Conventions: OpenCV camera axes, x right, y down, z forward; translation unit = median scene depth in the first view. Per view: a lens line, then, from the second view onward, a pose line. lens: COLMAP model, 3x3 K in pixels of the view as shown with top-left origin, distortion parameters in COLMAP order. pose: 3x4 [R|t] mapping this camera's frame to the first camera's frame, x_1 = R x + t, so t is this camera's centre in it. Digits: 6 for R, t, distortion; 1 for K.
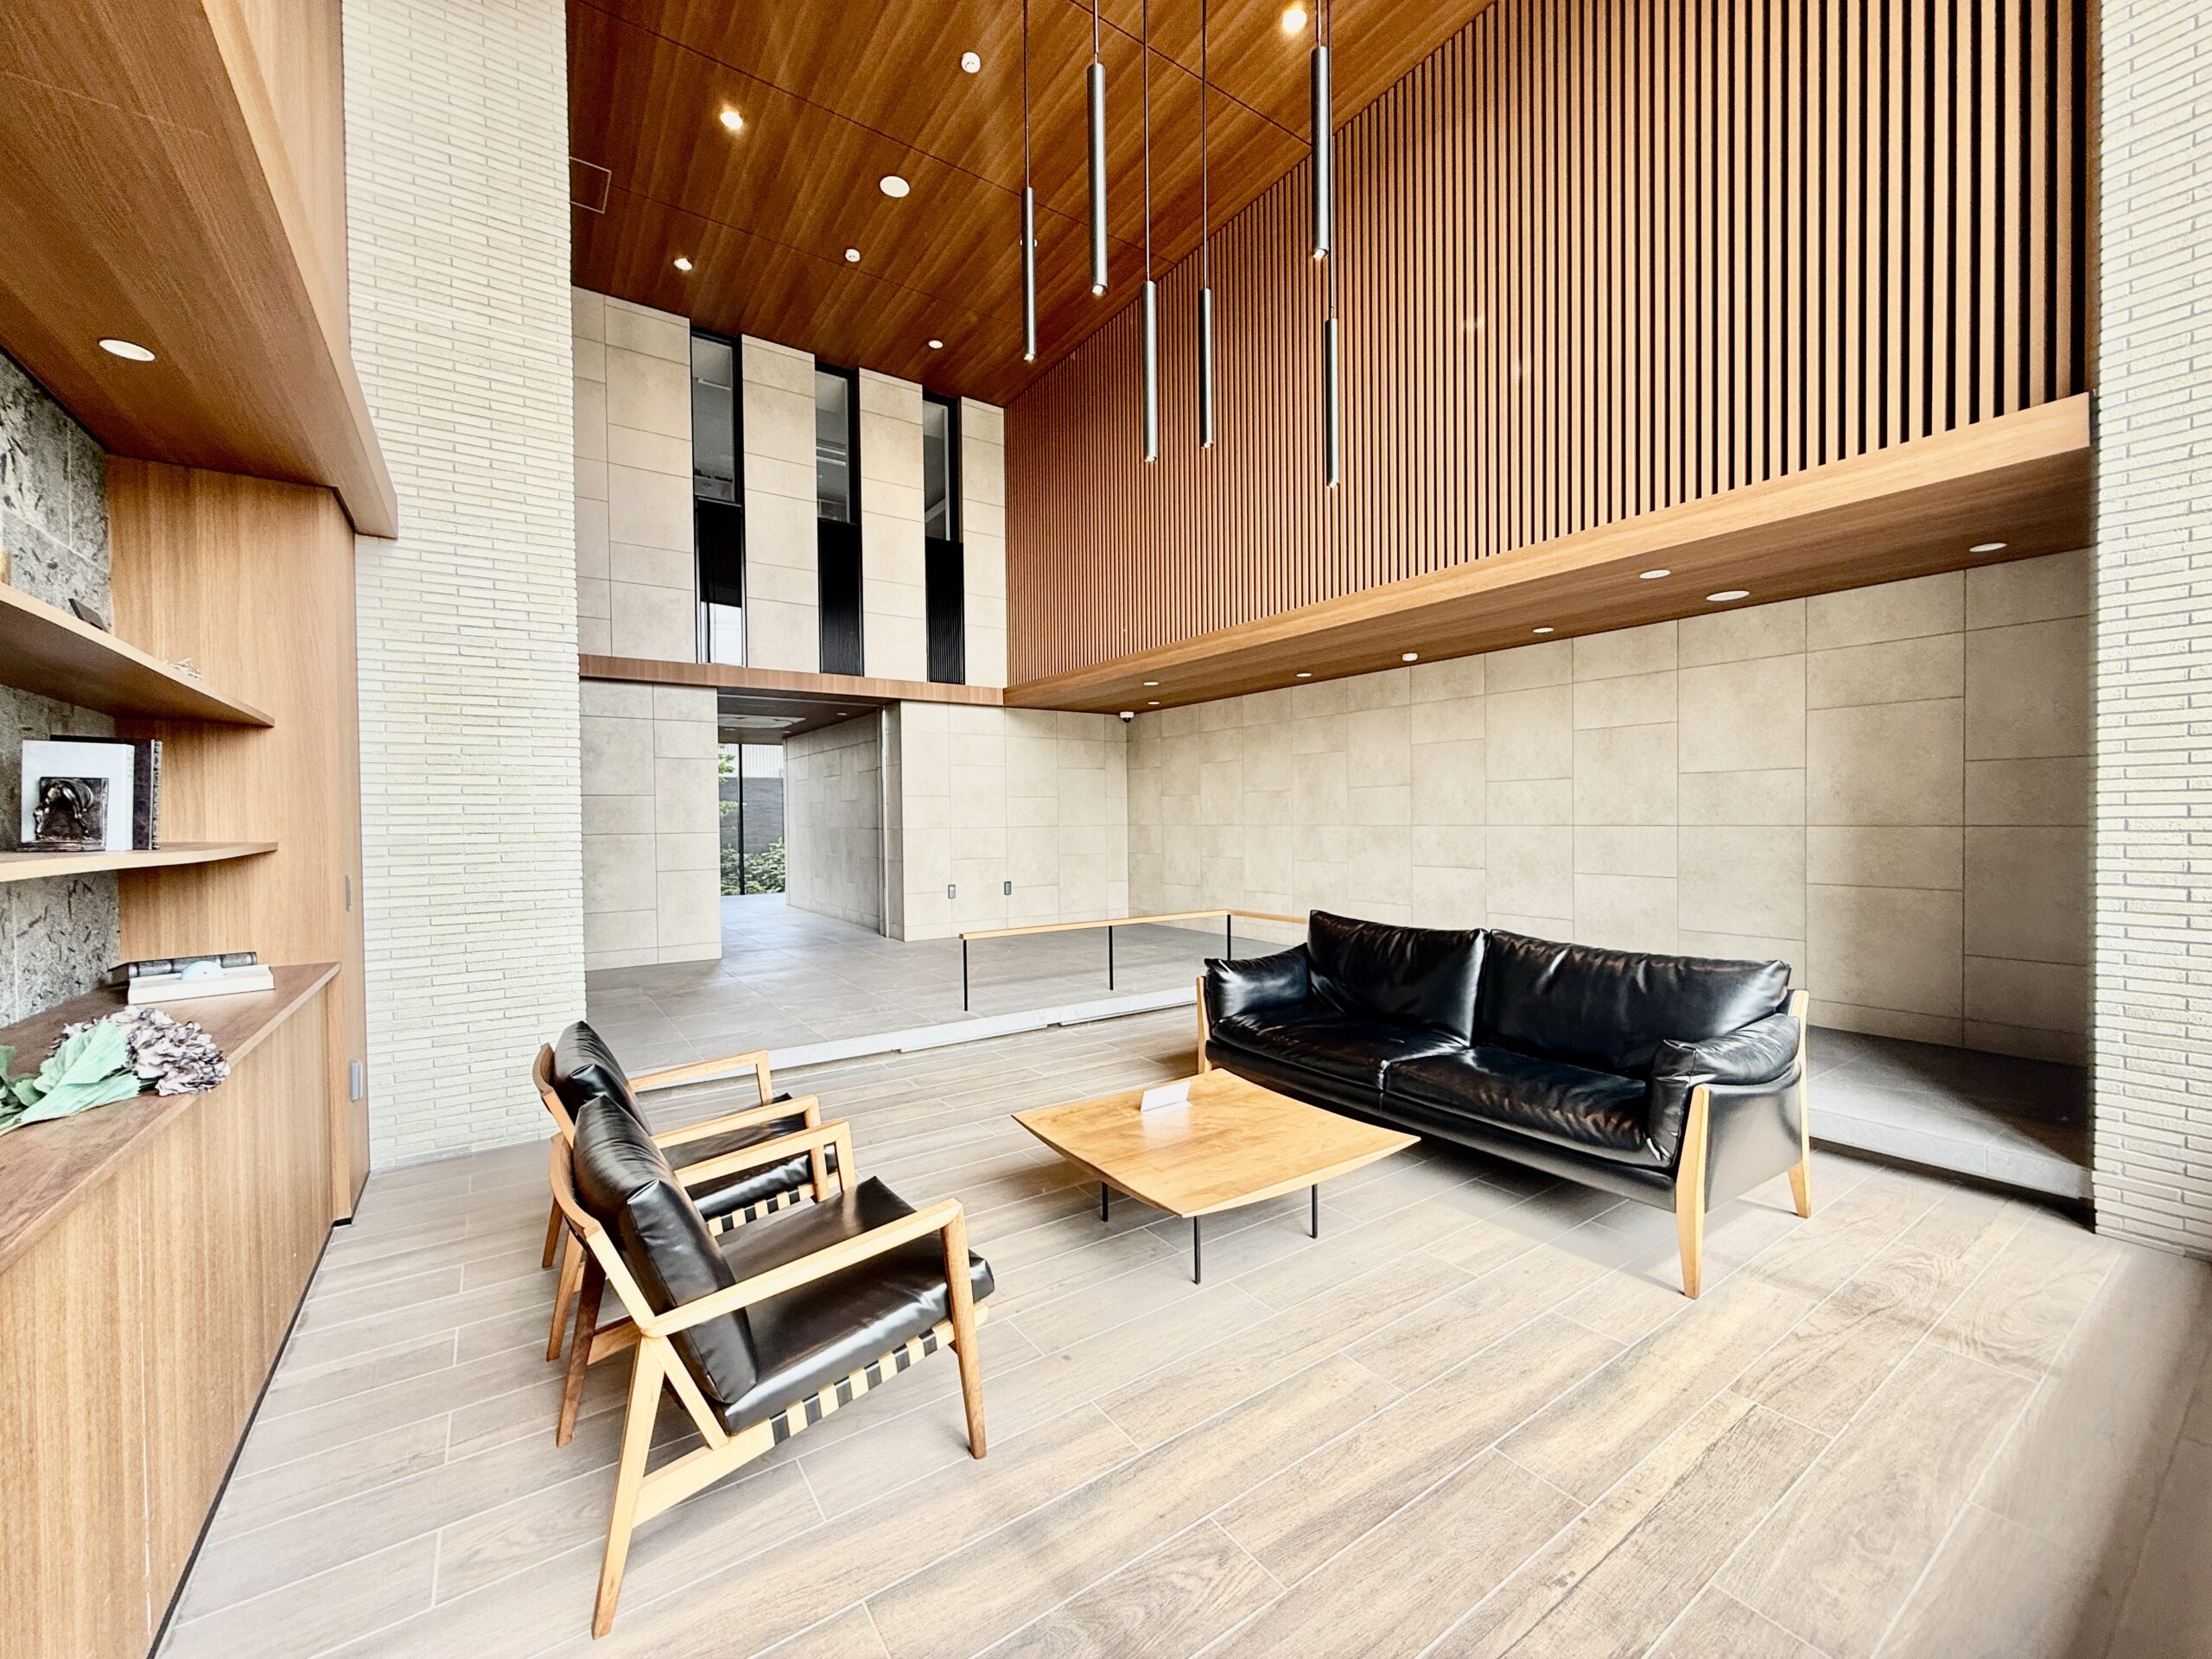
lens RADIAL K [[879.9, 0, 1098.9], [0, 879.9, 834.1], [0, 0, 1]] dist [-0.001206, 0.000648]
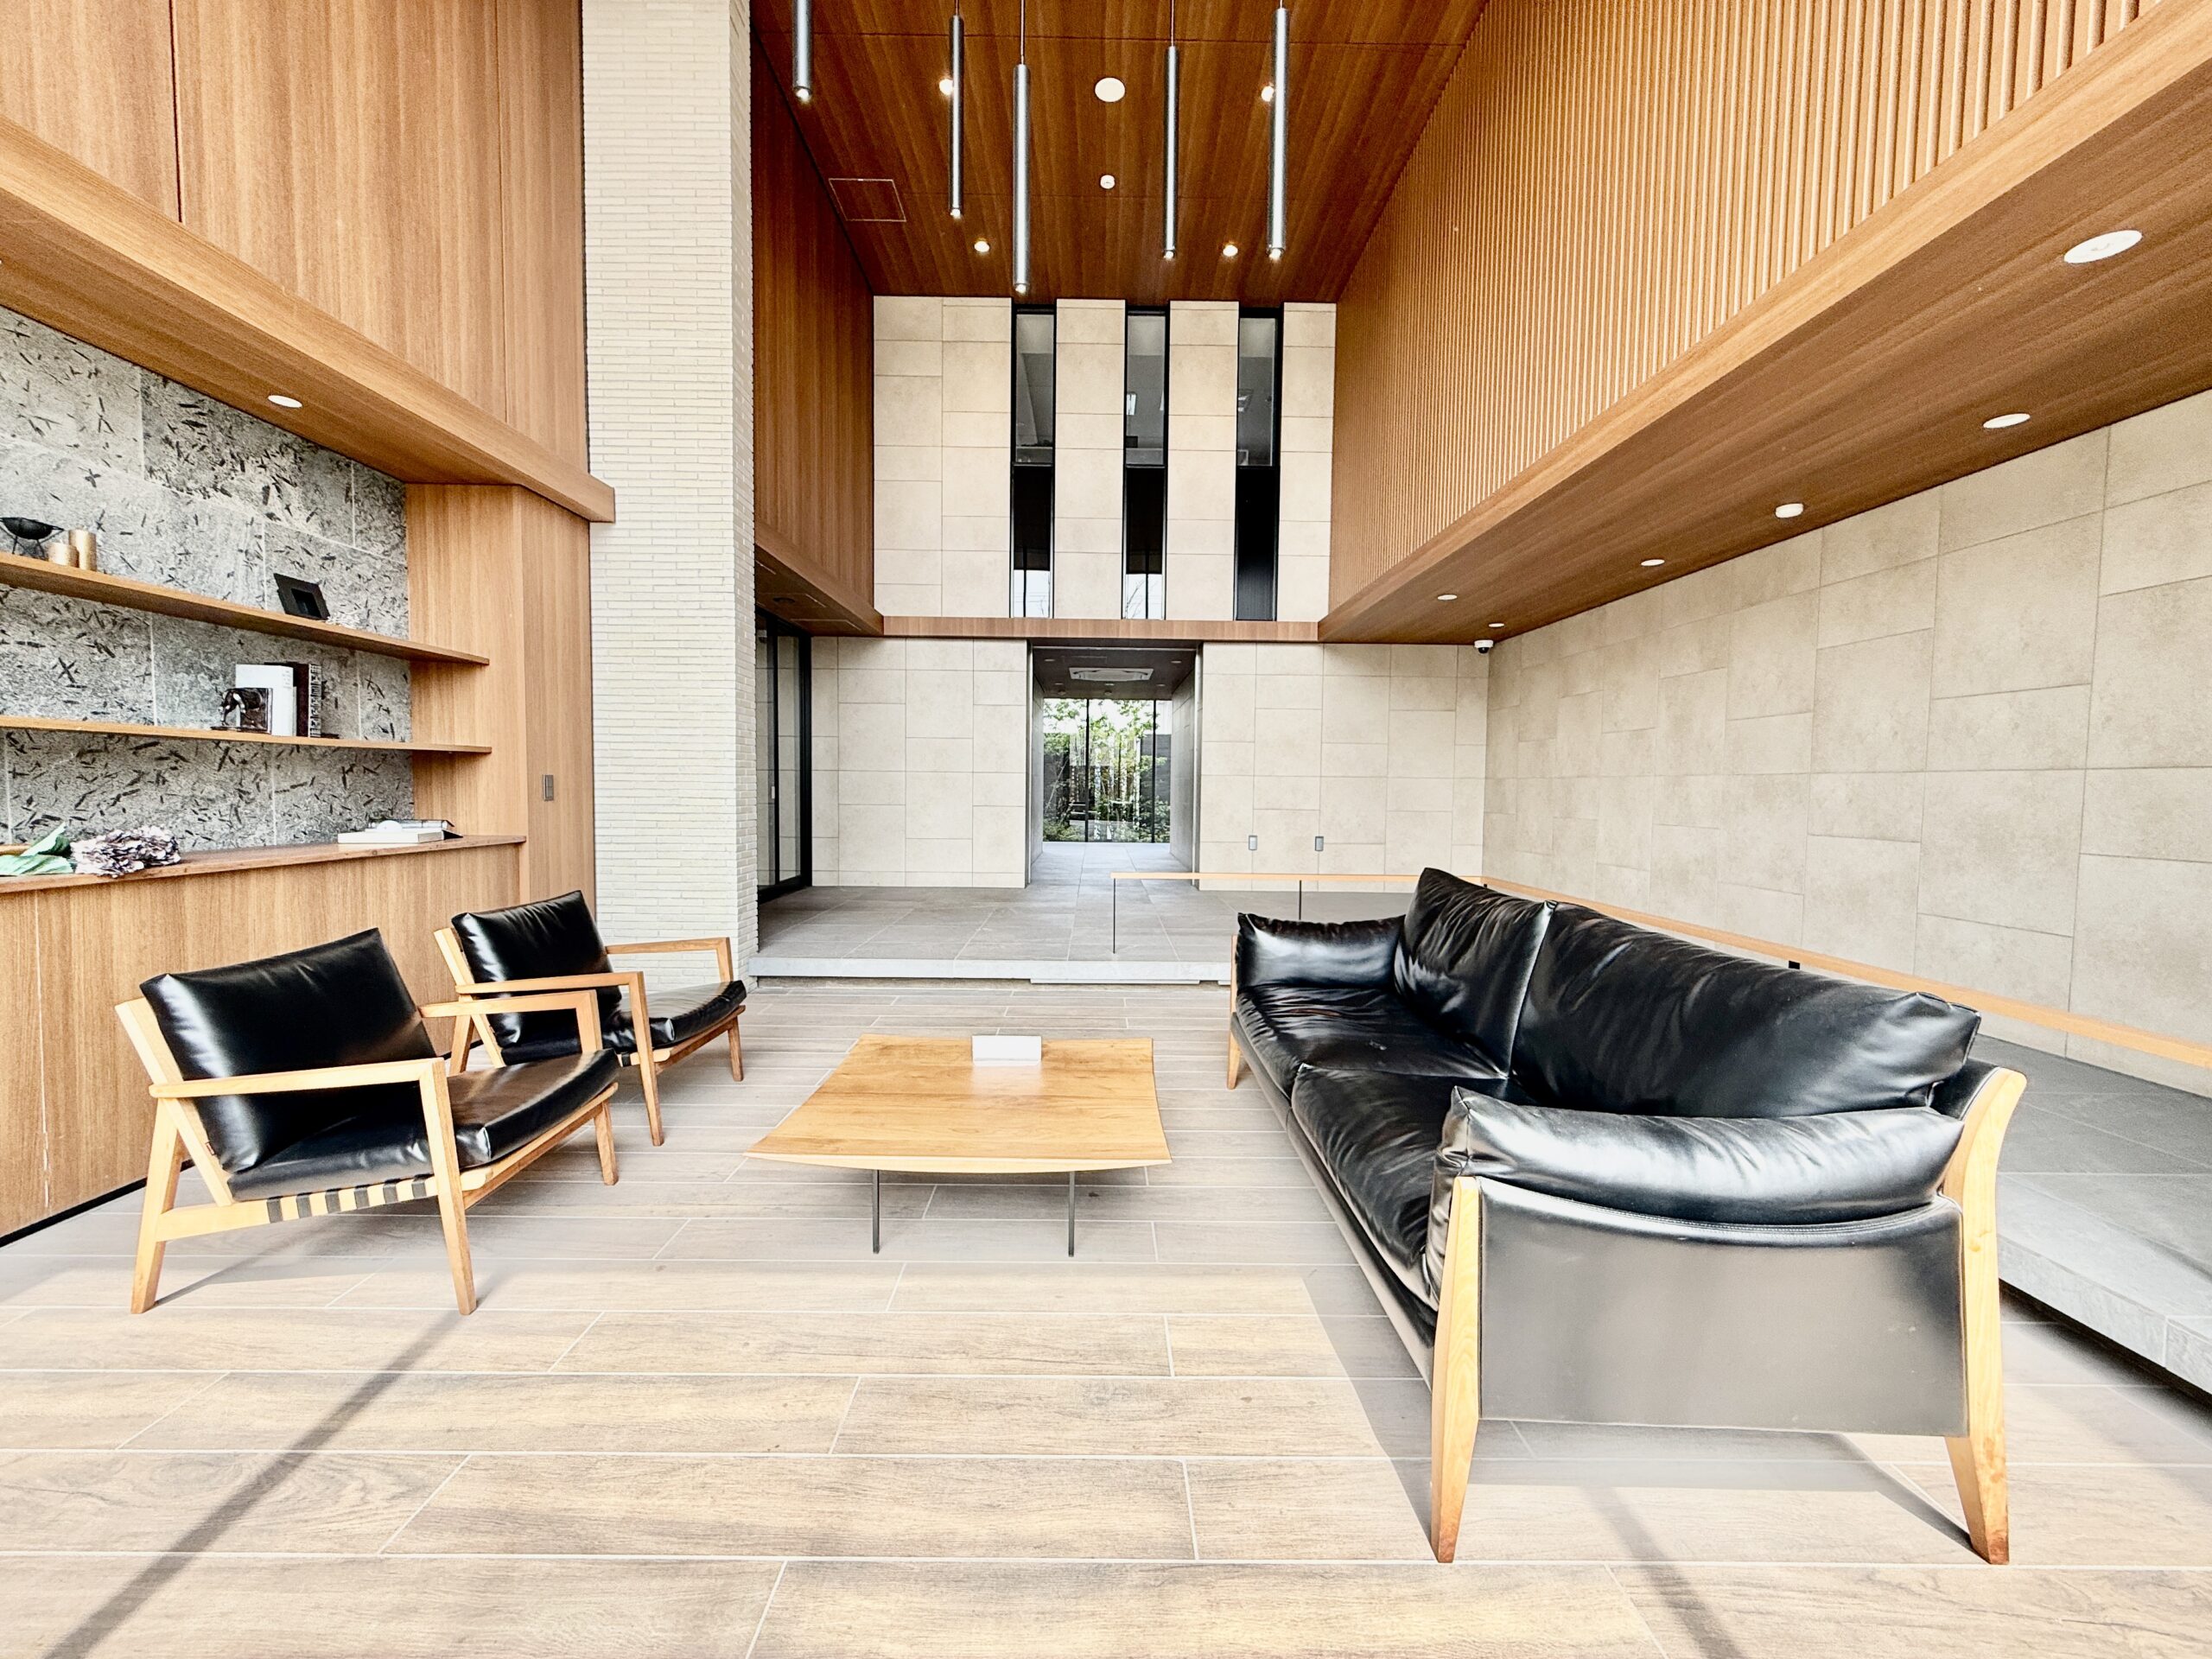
lens RADIAL K [[879.9, 0, 1101.4], [0, 879.9, 833.5], [0, 0, 1]] dist [-0.001206, 0.000648]
pose [[0.830189, 0.052125, -0.555040, 0.321020], [-0.031999, 0.998433, 0.045903, 0.024869], [0.556563, -0.020348, 0.830556, 0.180213]]
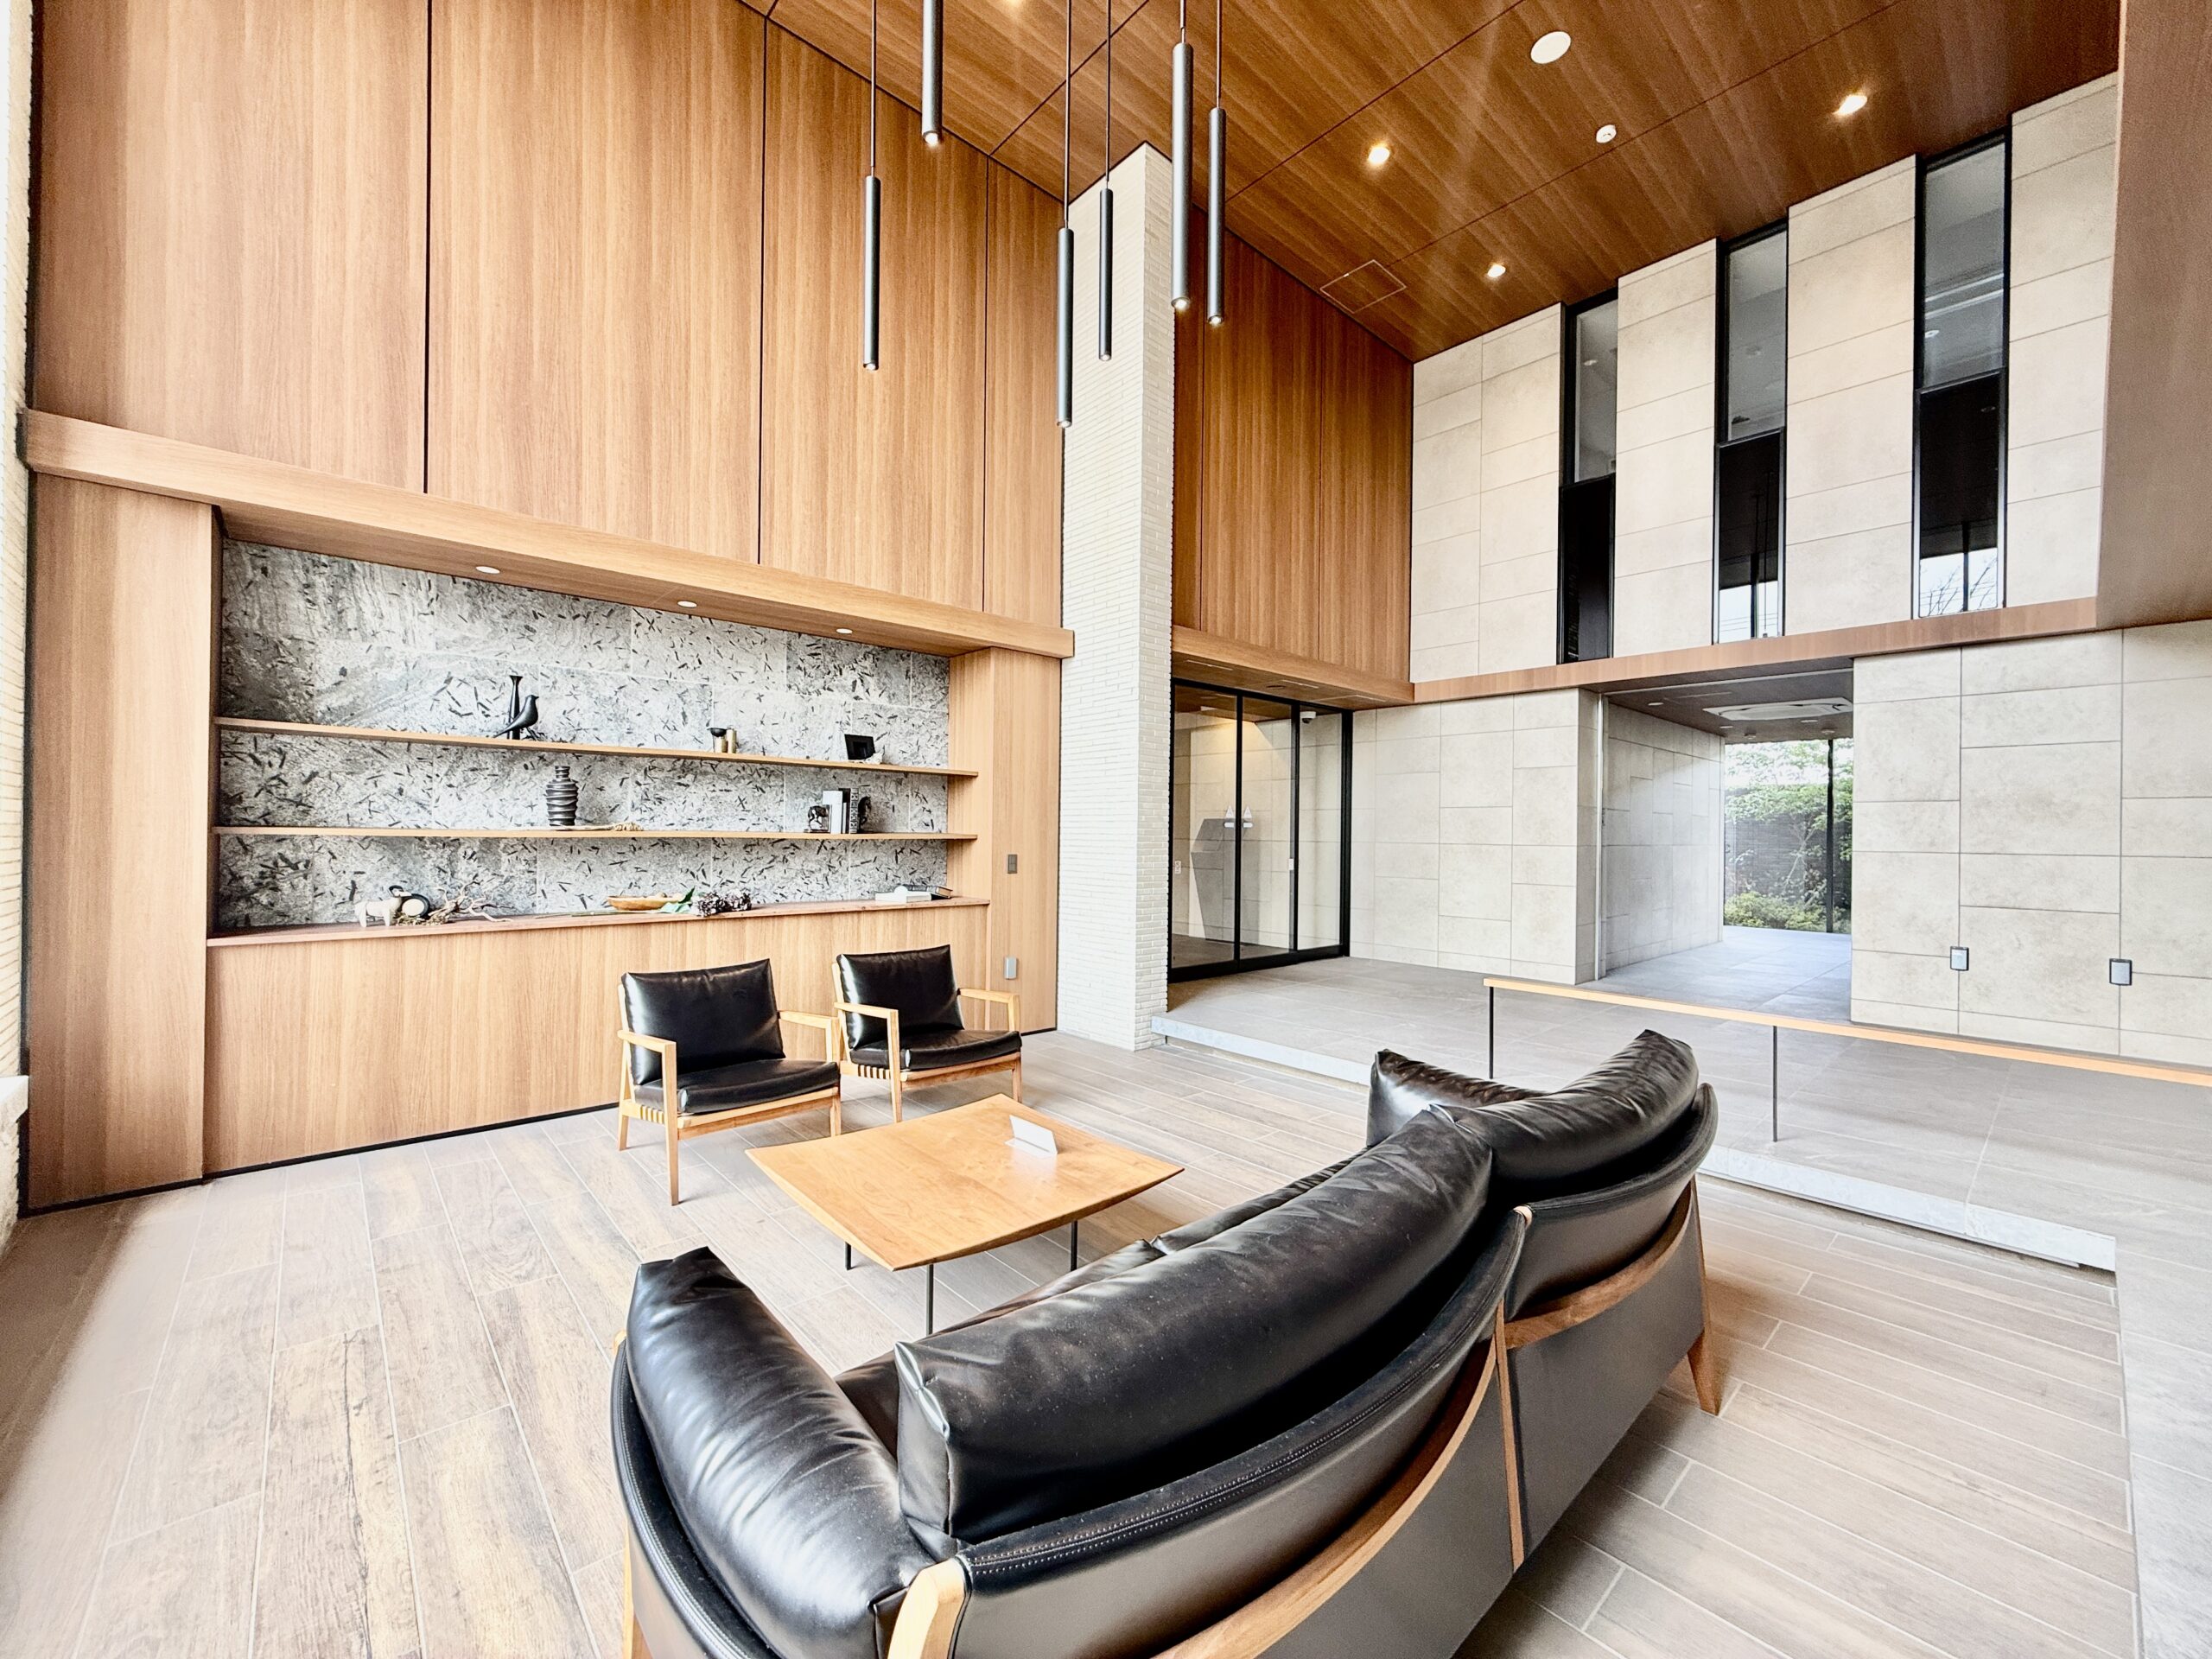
lens RADIAL K [[879.9, 0, 1104.4], [0, 879.9, 834.9], [0, 0, 1]] dist [-0.001206, 0.000648]
pose [[0.133278, 0.015142, -0.990963, 0.506700], [-0.032120, 0.999424, 0.010952, -0.010097], [0.990558, 0.030370, 0.133688, 0.493108]]
